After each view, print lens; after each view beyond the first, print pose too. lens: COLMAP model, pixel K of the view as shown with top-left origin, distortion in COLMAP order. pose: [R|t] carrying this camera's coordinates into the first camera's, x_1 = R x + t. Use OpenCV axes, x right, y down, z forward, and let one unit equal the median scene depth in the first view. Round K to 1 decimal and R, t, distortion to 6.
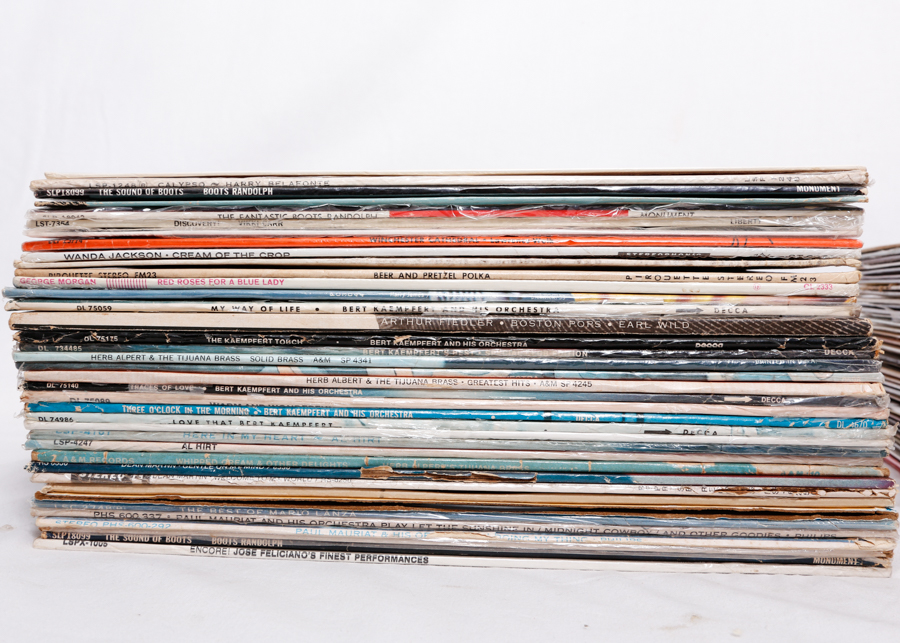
lens RADIAL K [[1003.6, 0, 413.3], [0, 1003.6, 303.2], [0, 0, 1]] dist [-0.032875, 0.000000]
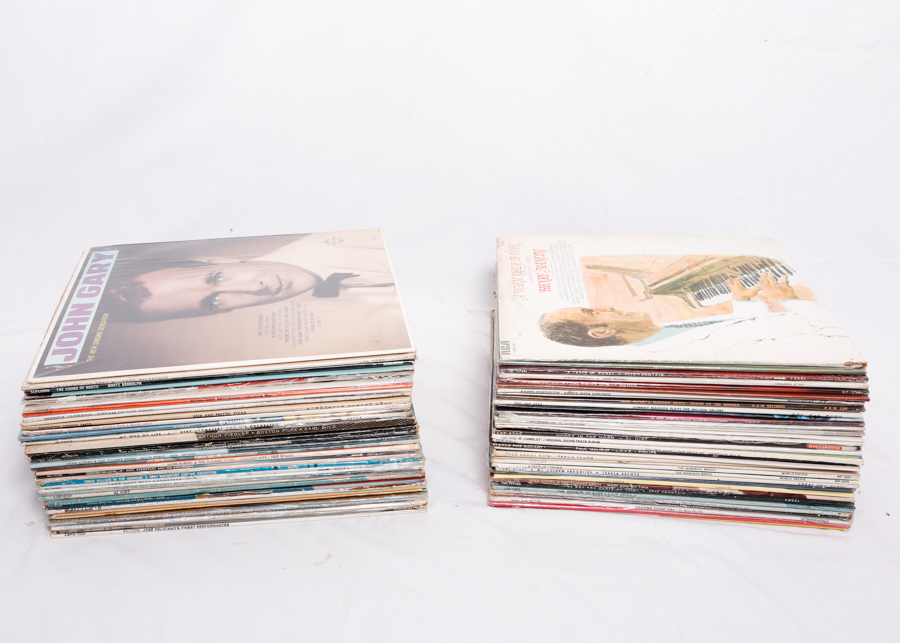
lens RADIAL K [[1179.6, 0, 444.6], [0, 1179.6, 320.4], [0, 0, 1]] dist [0.102037, 0.000000]
pose [[0.990154, -0.073455, 0.119160, 0.218637], [0.019790, 0.916162, 0.400319, -1.286483], [-0.138575, -0.394020, 0.908595, -1.408286]]
